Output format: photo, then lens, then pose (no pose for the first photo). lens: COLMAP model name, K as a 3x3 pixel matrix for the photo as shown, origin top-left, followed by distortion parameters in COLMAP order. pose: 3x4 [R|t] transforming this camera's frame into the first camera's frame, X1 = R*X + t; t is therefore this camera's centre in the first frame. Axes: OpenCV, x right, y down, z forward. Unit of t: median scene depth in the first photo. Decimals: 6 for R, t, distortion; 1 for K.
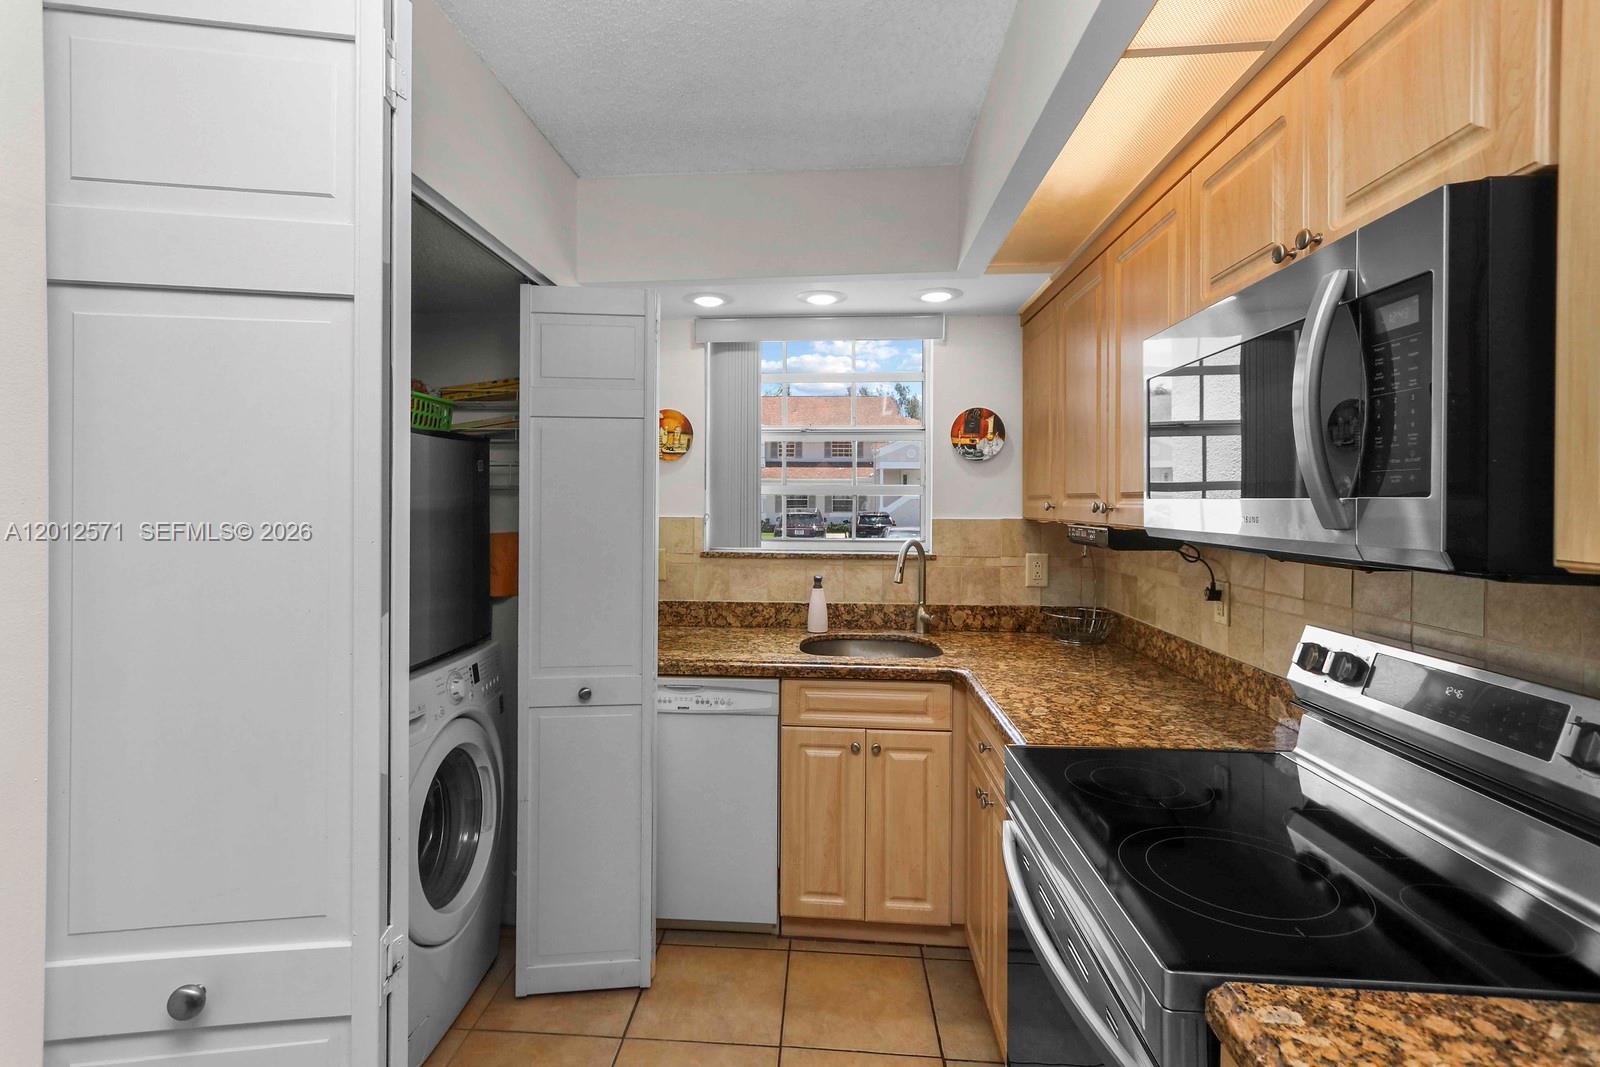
lens RADIAL K [[755.8, 0, 765.0], [0, 755.8, 507.3], [0, 0, 1]] dist [0.006252, 0.000052]
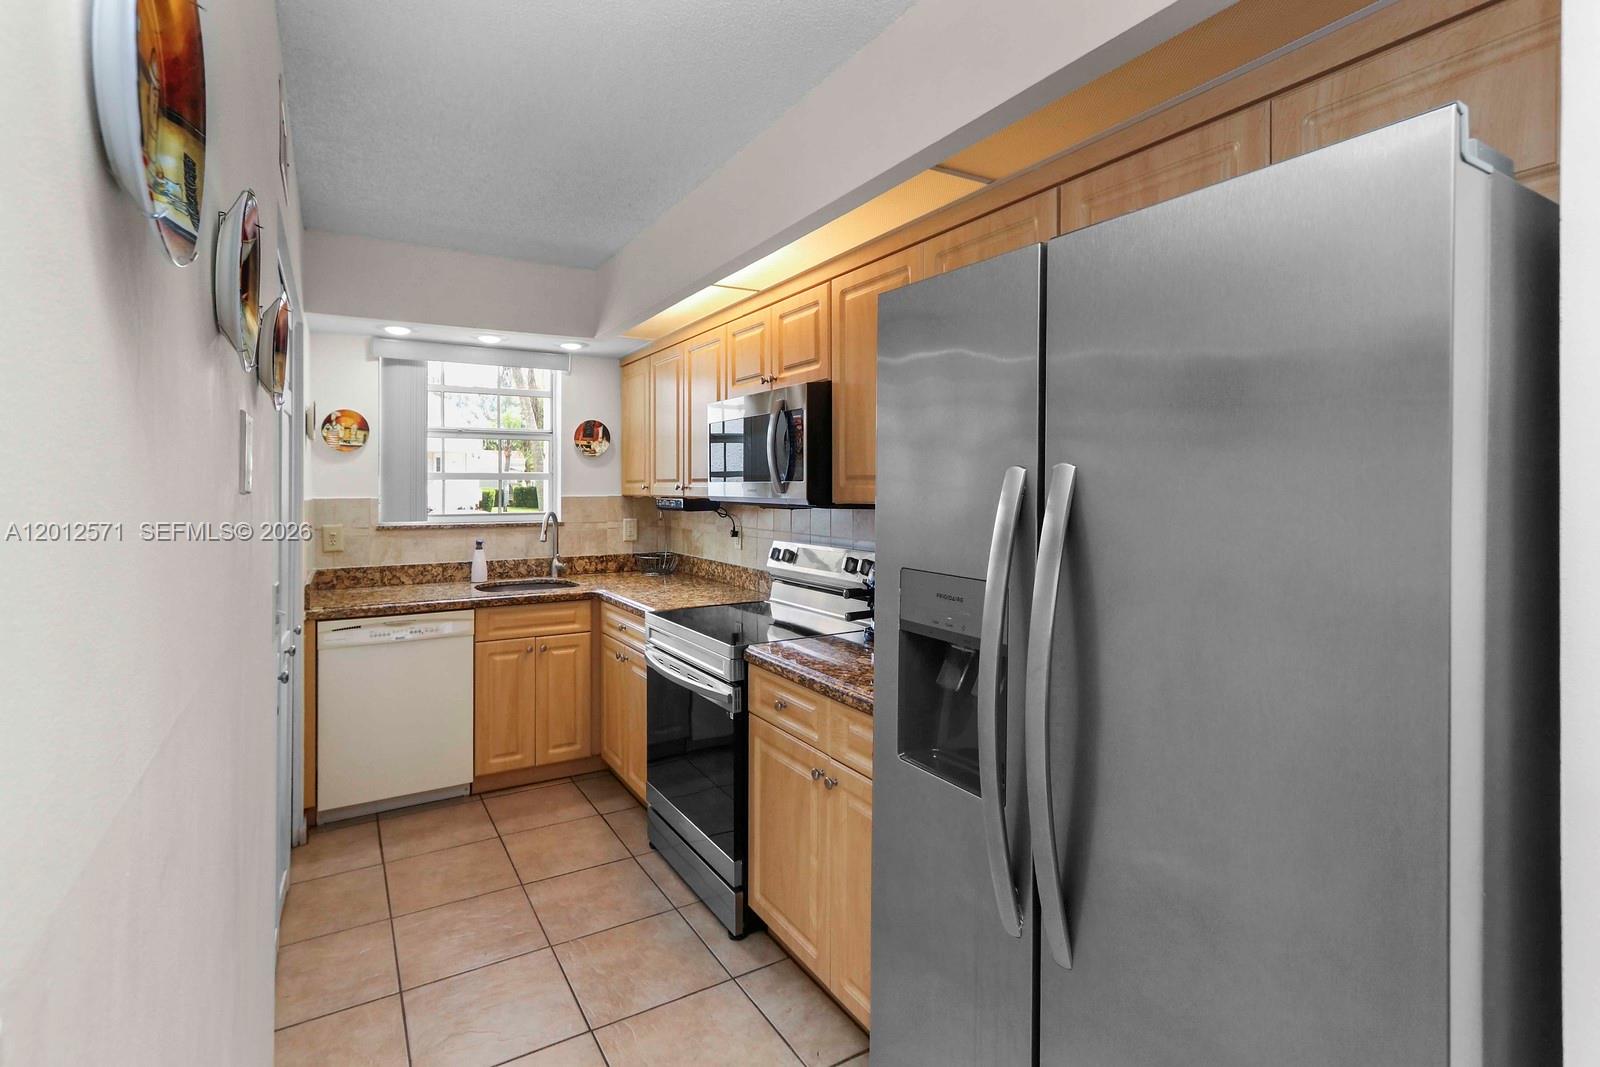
lens RADIAL K [[755.8, 0, 780.8], [0, 755.8, 488.4], [0, 0, 1]] dist [0.006252, 0.000052]
pose [[0.814520, -0.008494, 0.580073, -0.271635], [0.010101, 0.999949, 0.000459, 0.003514], [-0.580047, 0.005485, 0.814564, -0.402627]]
